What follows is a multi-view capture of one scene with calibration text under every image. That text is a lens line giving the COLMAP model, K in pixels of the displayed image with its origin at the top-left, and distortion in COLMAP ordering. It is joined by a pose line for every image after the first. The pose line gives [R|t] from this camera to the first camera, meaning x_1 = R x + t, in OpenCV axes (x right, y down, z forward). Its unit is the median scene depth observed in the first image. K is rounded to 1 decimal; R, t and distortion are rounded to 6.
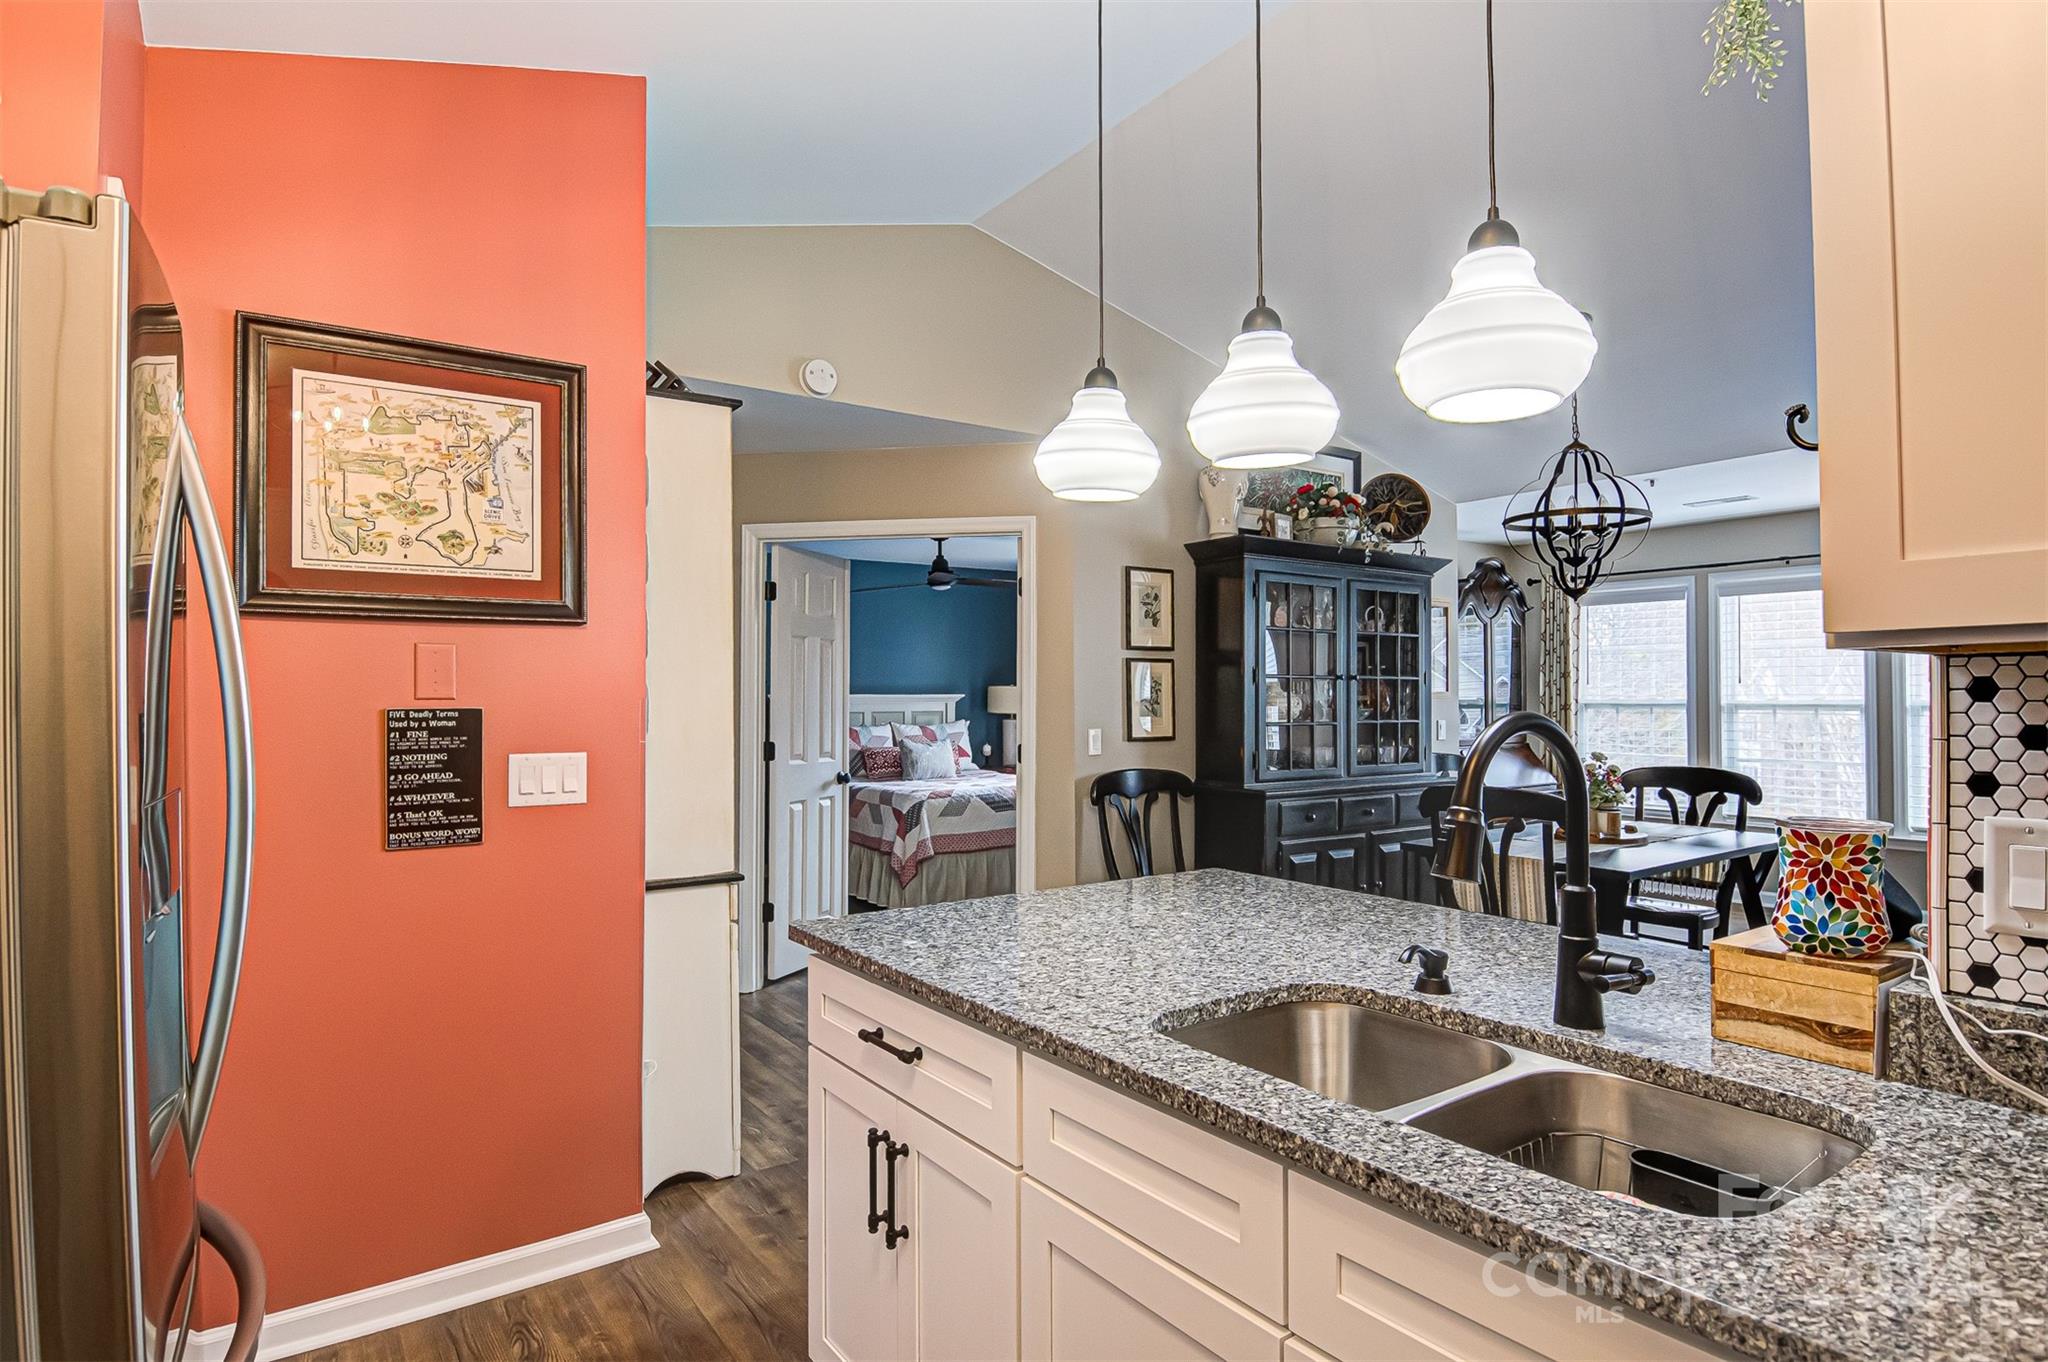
lens RADIAL K [[1088.1, 0, 1027.5], [0, 1088.1, 698.6], [0, 0, 1]] dist [0.004385, -0.019800]
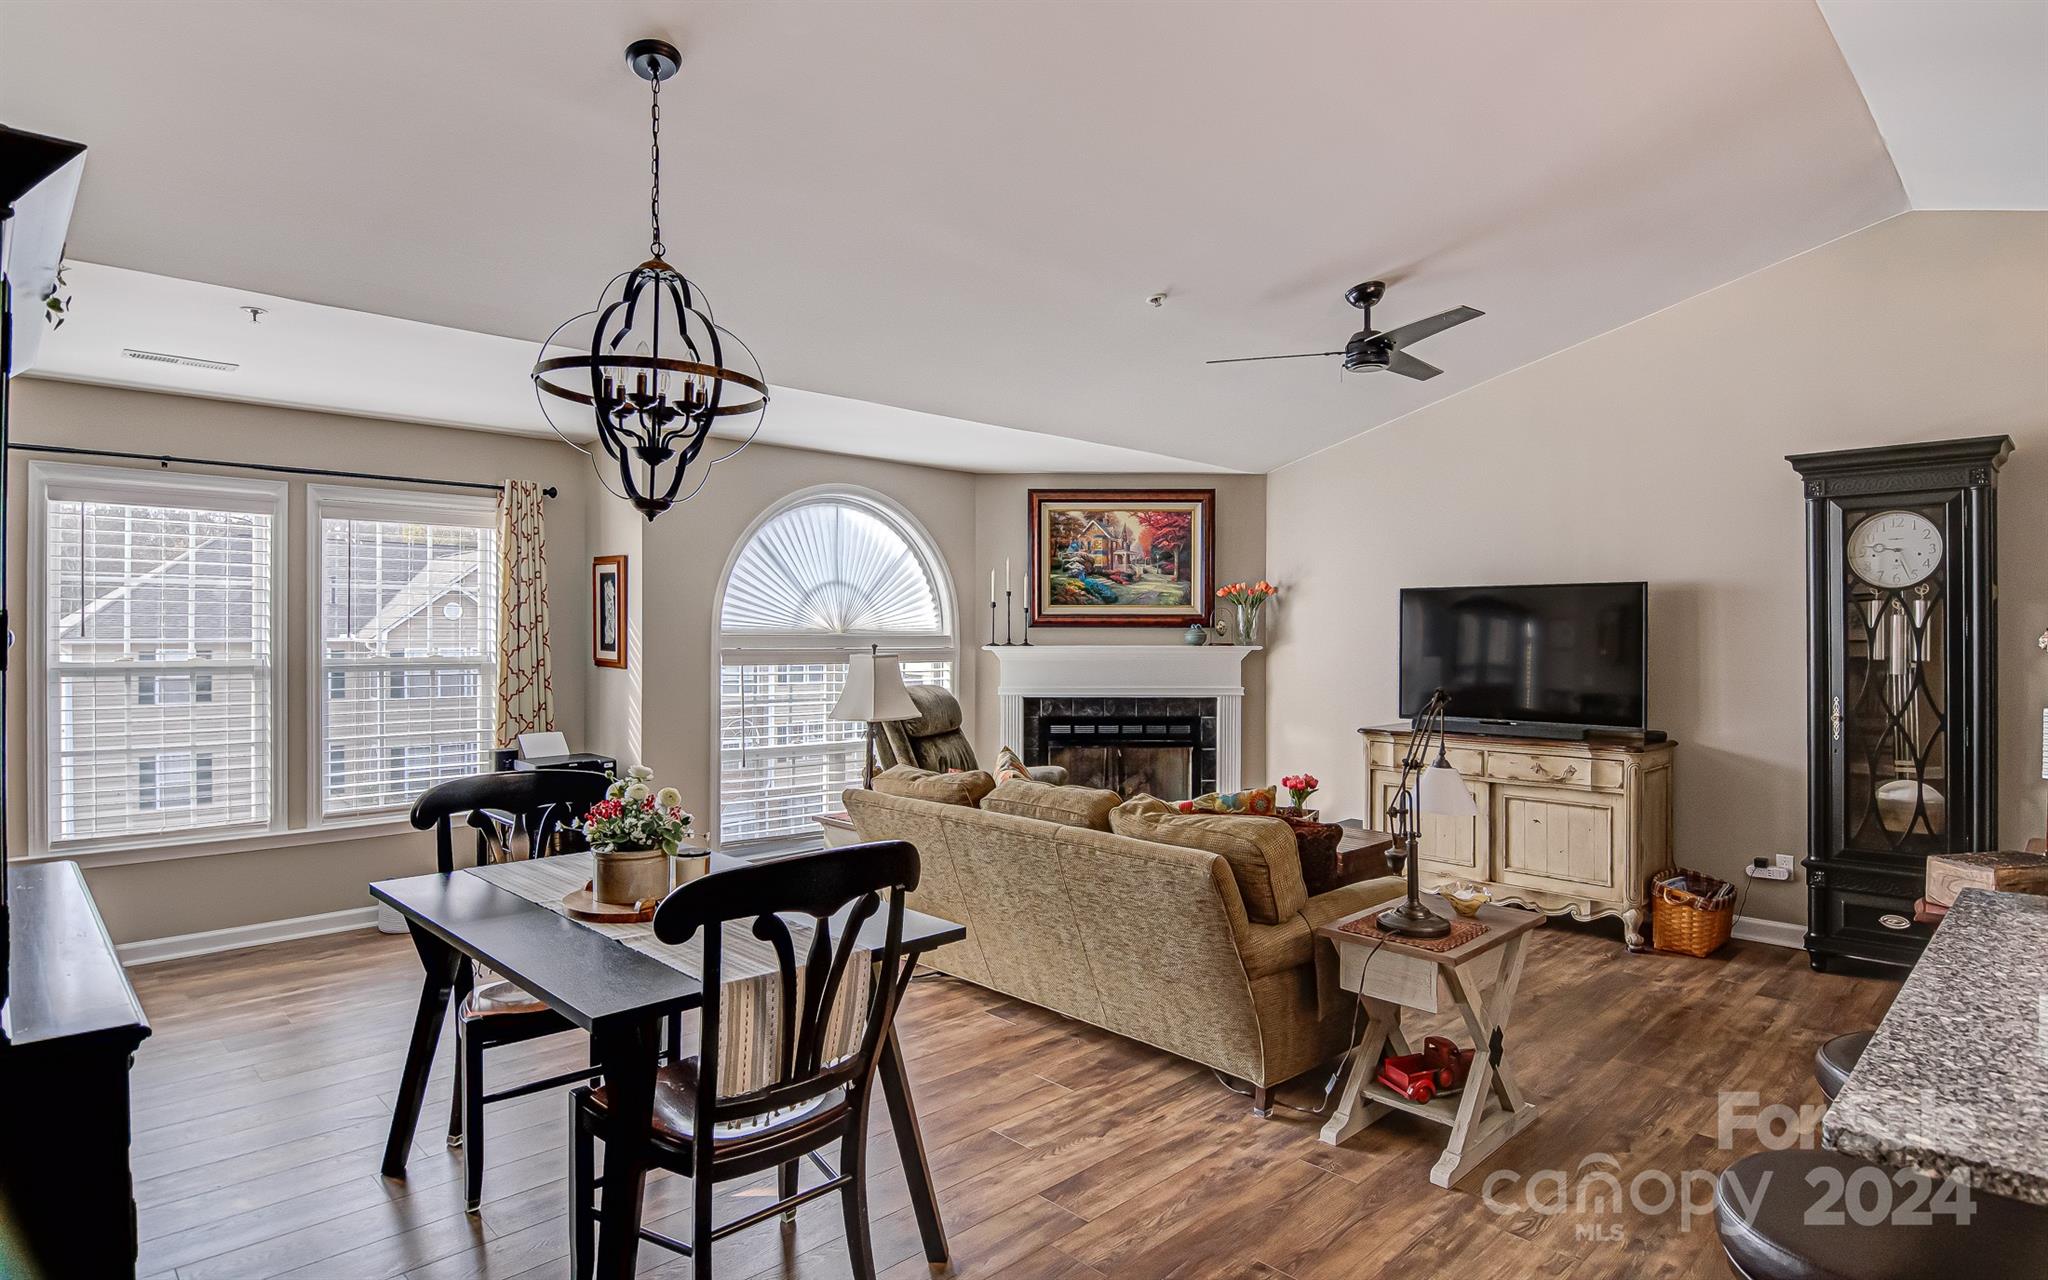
lens RADIAL K [[1087.5, 0, 1034.6], [0, 1087.5, 632.3], [0, 0, 1]] dist [-0.003029, -0.000401]
pose [[-0.168695, 0.003281, 0.985663, -0.107308], [-0.002460, 0.999990, -0.003750, -0.021550], [-0.985665, -0.003057, -0.168685, 0.755658]]
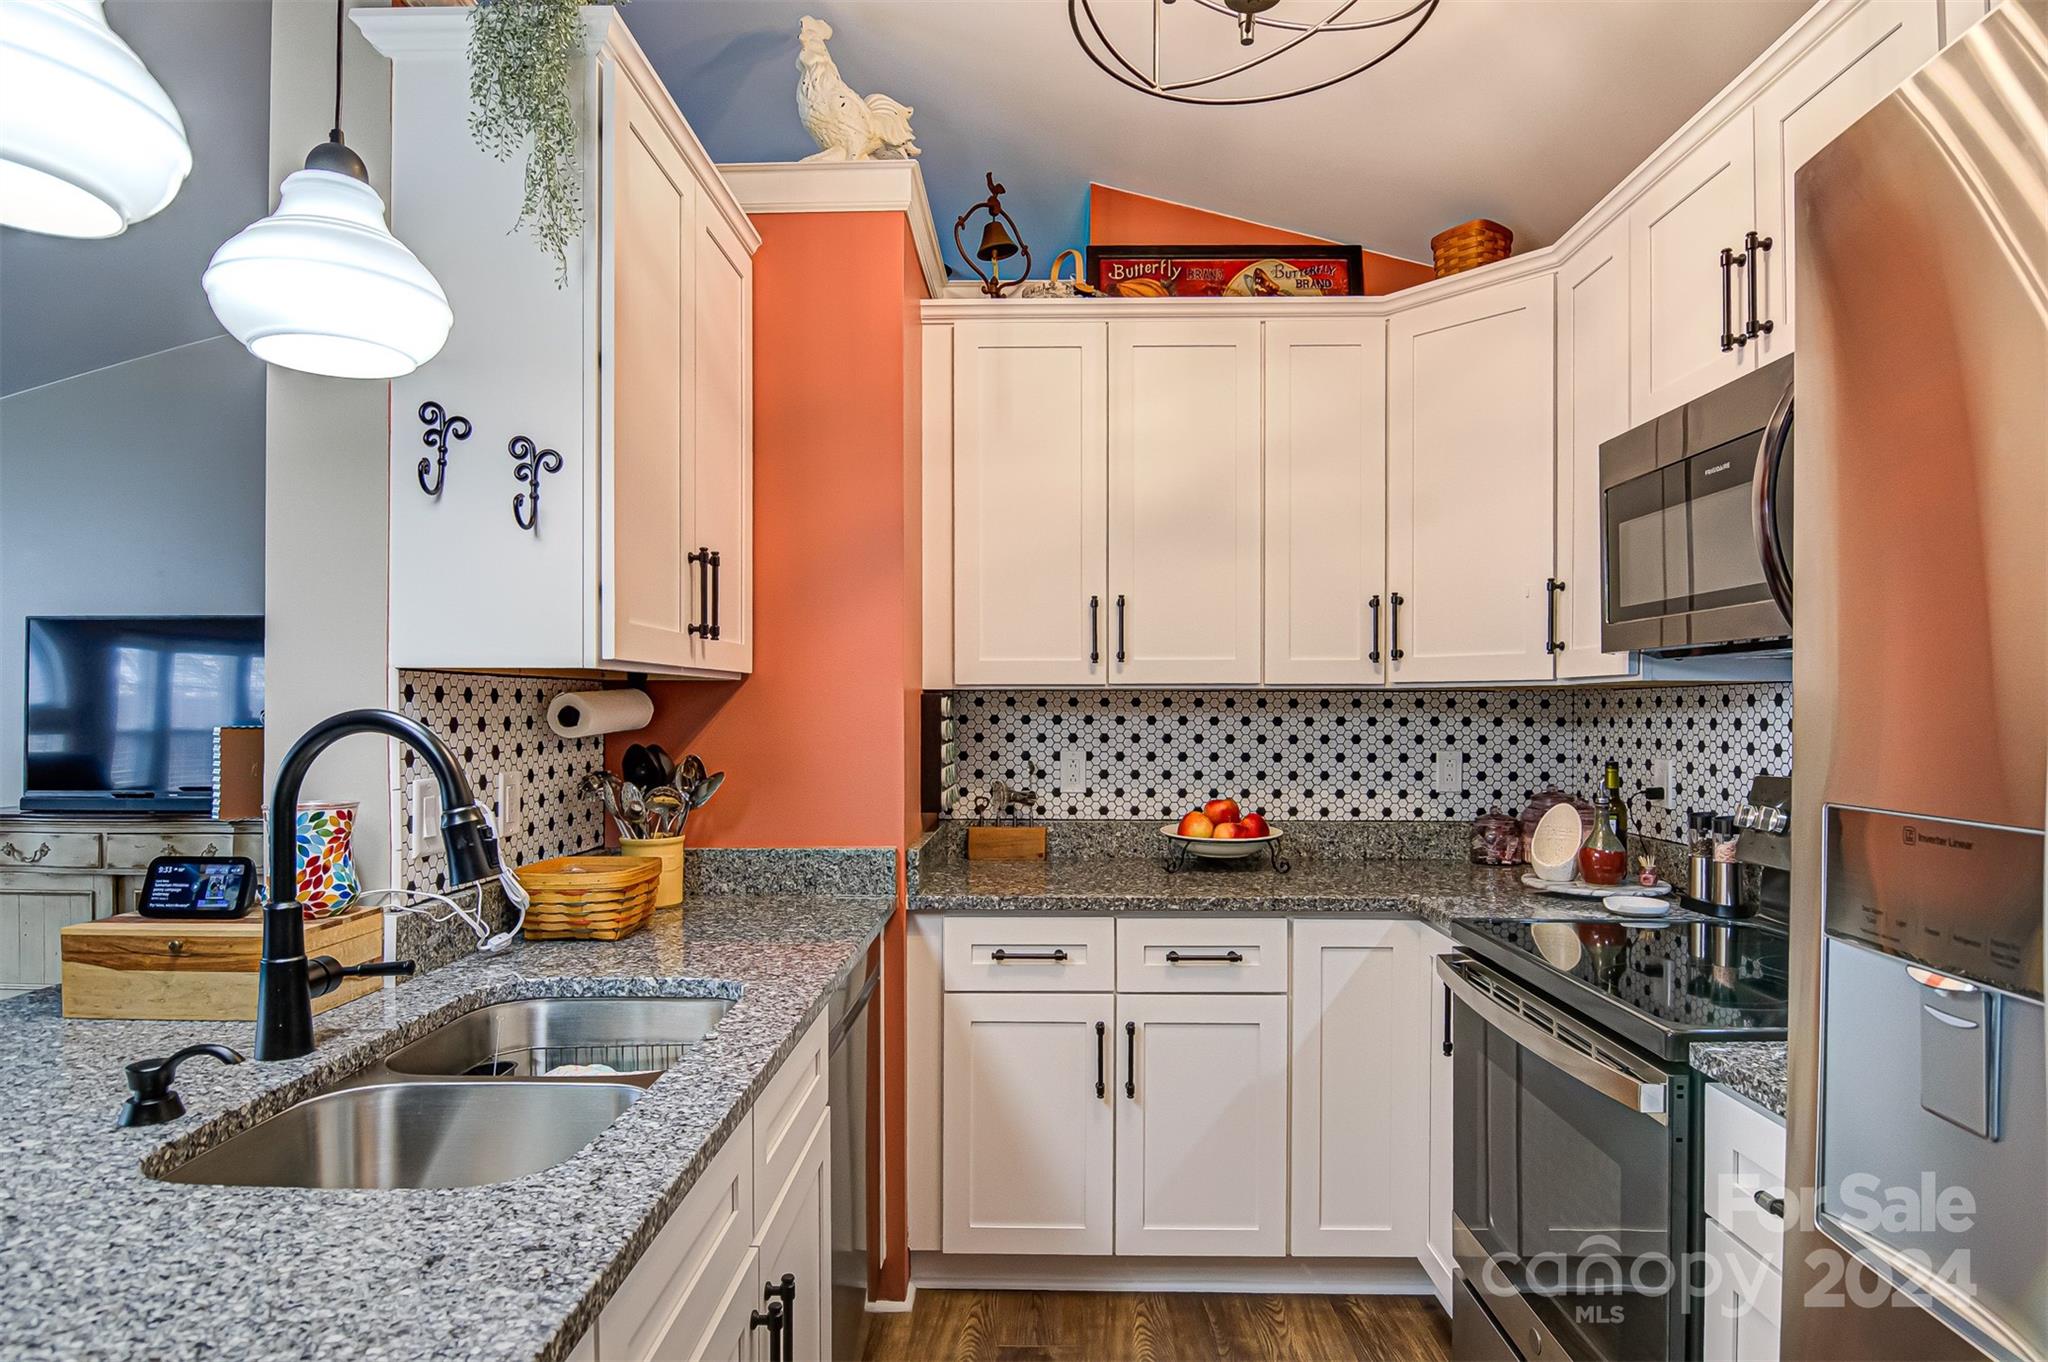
lens RADIAL K [[1106.8, 0, 1035.6], [0, 1106.8, 711.7], [0, 0, 1]] dist [0.005032, -0.021555]
pose [[-0.811777, 0.003933, 0.583954, -0.150714], [0.003781, 0.999992, -0.001478, 0.004980], [-0.583955, 0.001008, -0.811785, 0.388894]]
